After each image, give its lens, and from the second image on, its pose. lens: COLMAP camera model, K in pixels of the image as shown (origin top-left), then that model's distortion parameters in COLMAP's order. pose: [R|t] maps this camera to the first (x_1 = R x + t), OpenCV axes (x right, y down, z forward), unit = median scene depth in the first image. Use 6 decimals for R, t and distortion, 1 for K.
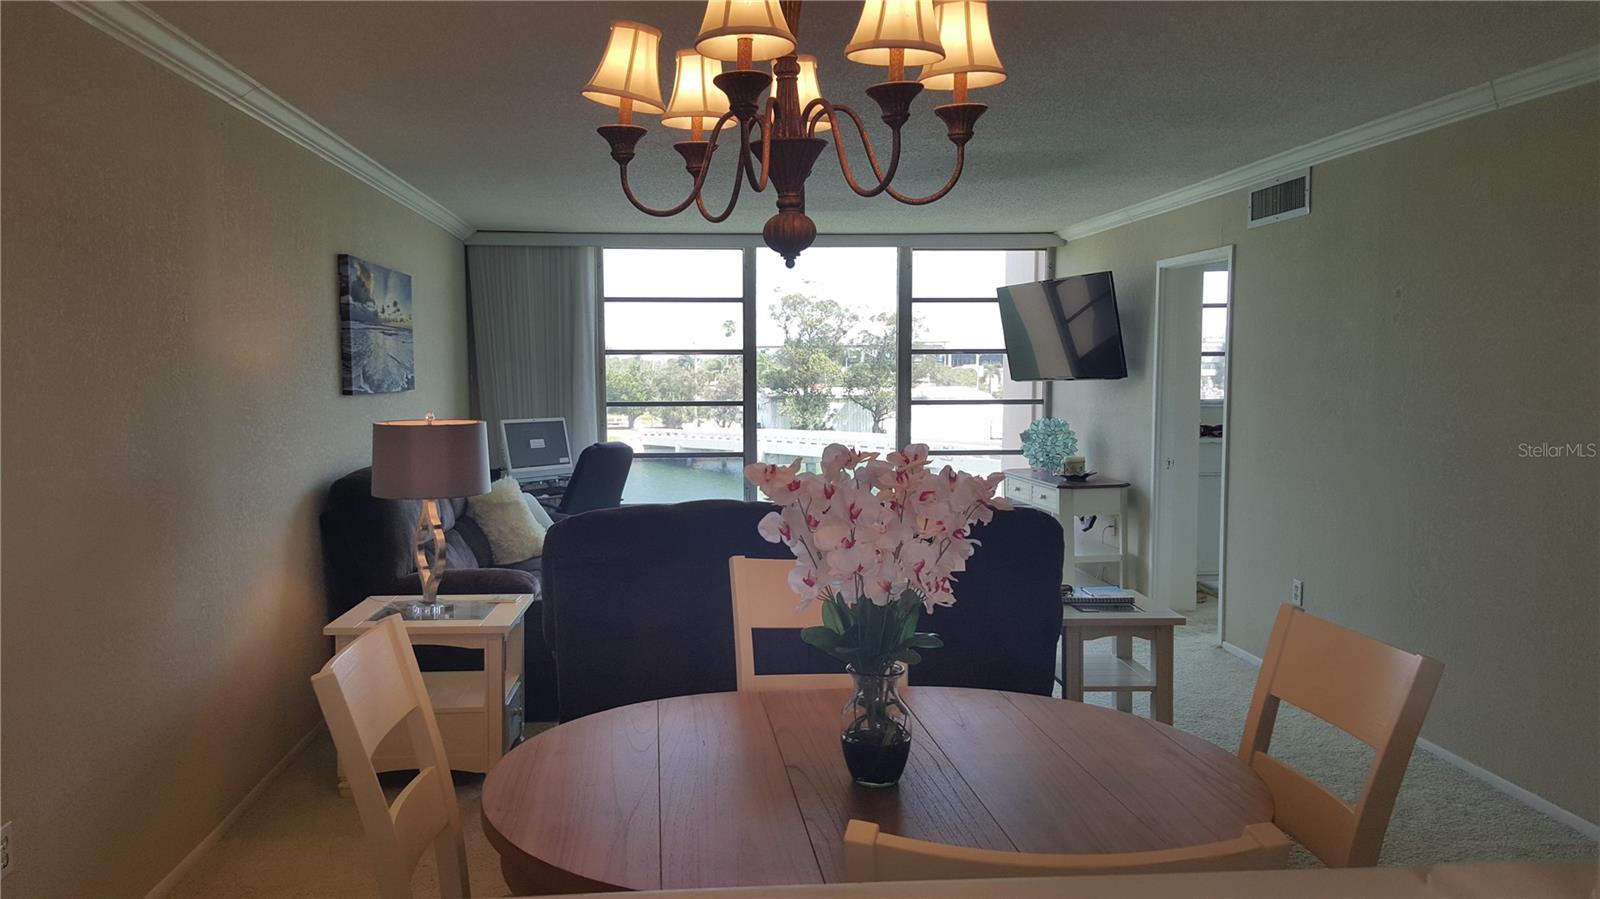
lens RADIAL K [[1157.6, 0, 755.6], [0, 1157.6, 460.7], [0, 0, 1]] dist [0.116834, -0.181350]
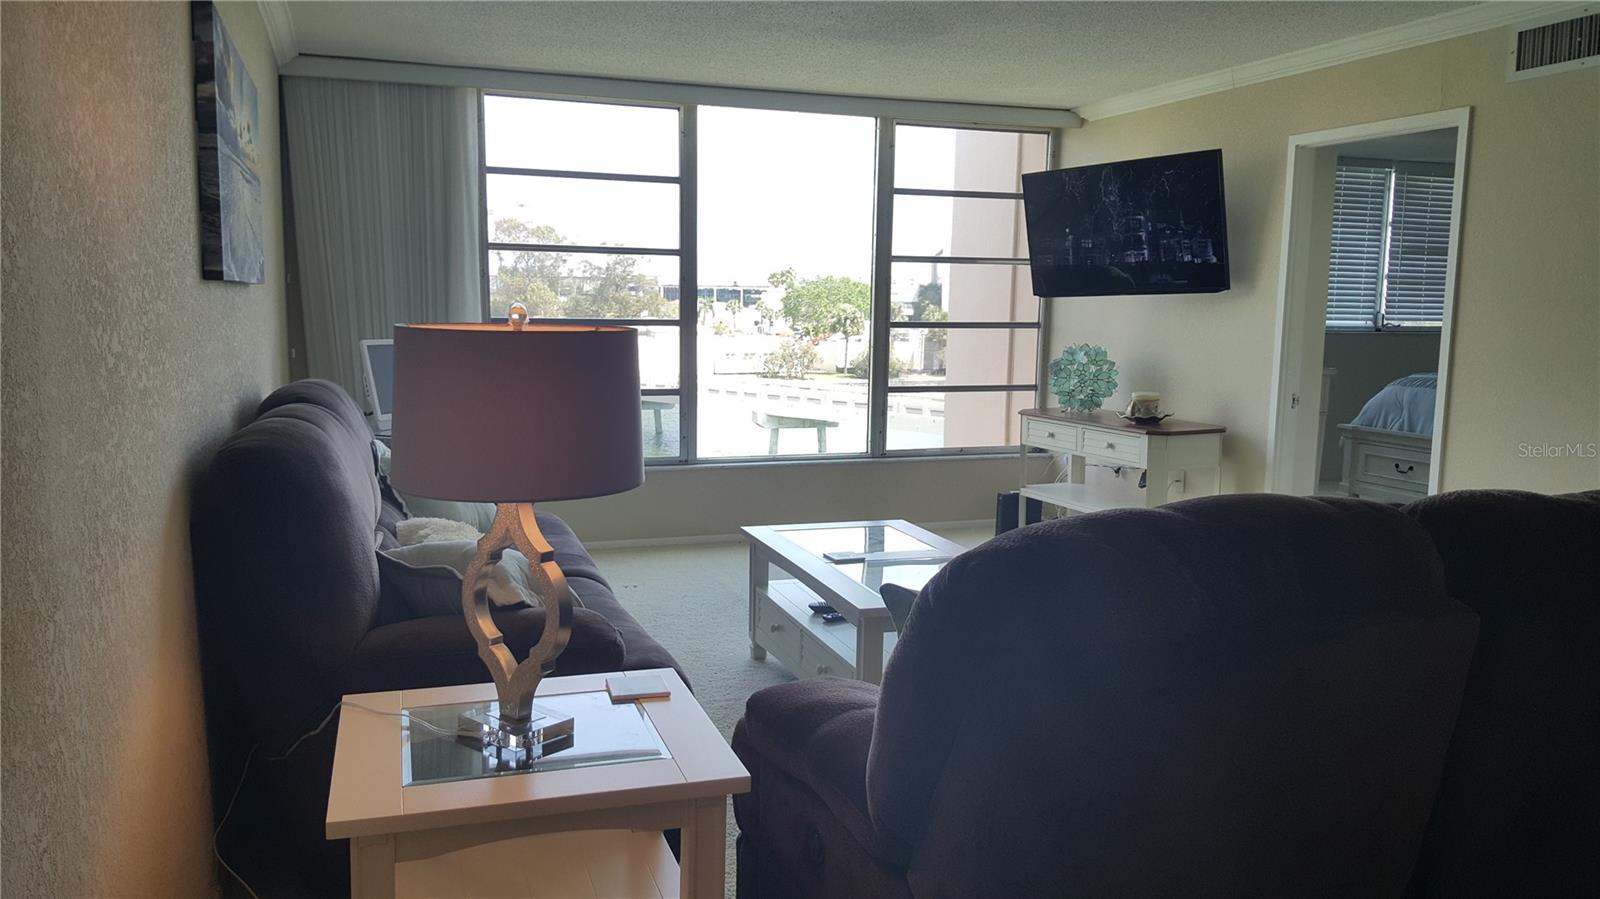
lens RADIAL K [[1173.7, 0, 760.3], [0, 1173.7, 454.3], [0, 0, 1]] dist [0.118469, -0.161460]
pose [[0.967953, -0.015580, 0.250647, -0.151195], [0.003324, 0.998781, 0.049244, -0.002704], [-0.251109, -0.046832, 0.966825, 0.259925]]
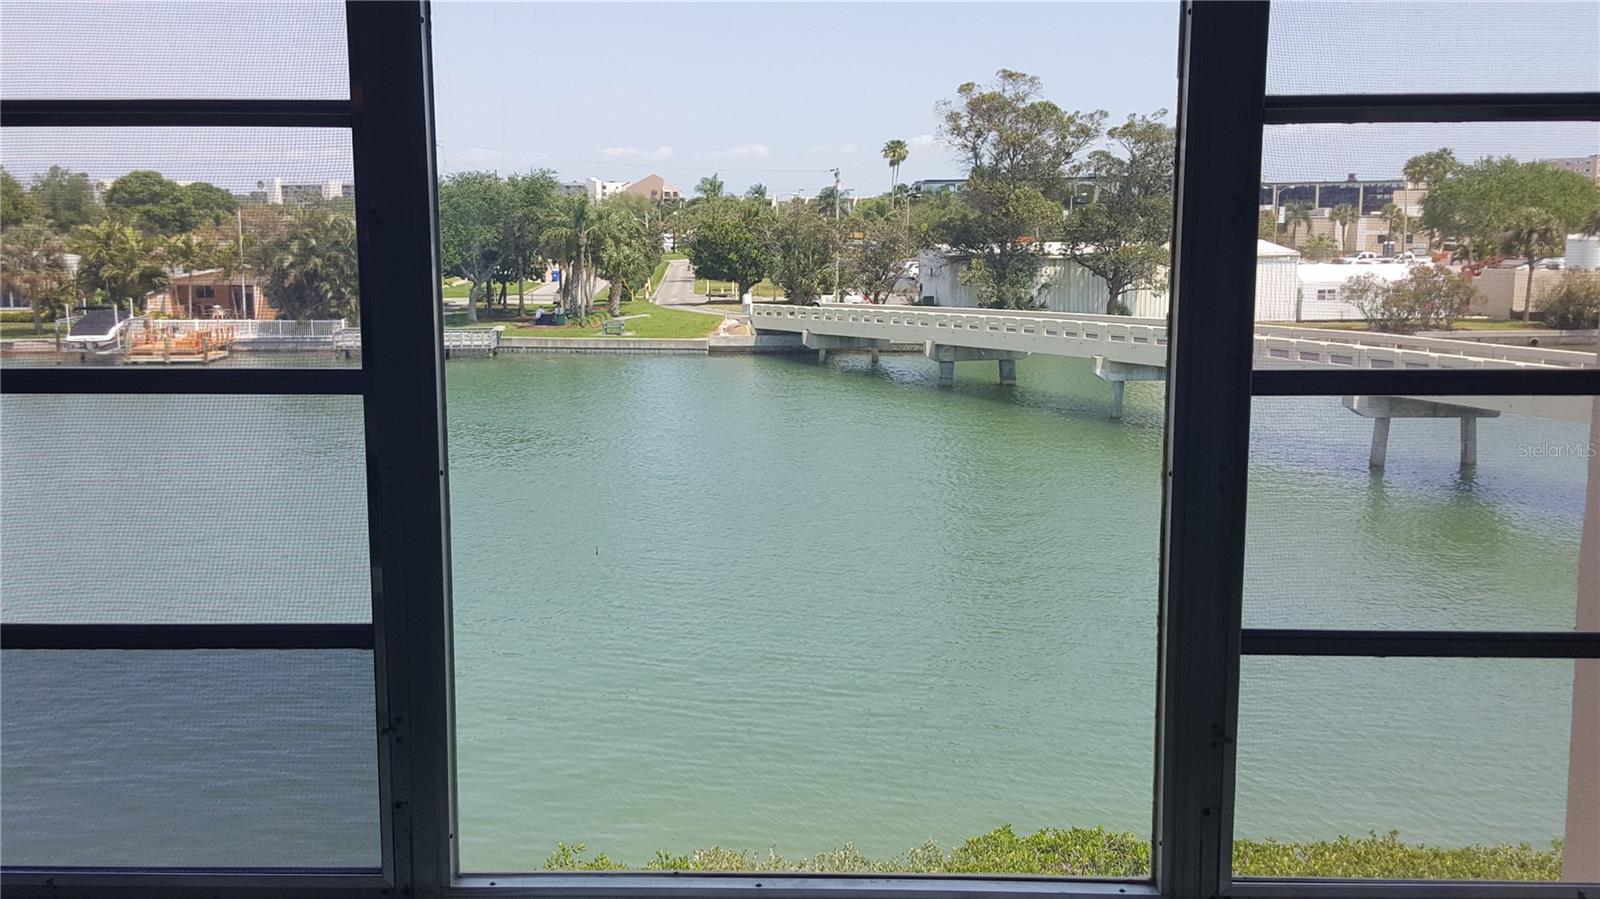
lens RADIAL K [[1644.1, 0, 760.4], [0, 1644.1, 453.4], [0, 0, 1]] dist [0.210891, -0.498689]
pose [[0.994392, 0.016279, -0.104497, 0.081971], [-0.009469, 0.997818, 0.065340, -0.054517], [0.105333, -0.063984, 0.992376, 0.717464]]
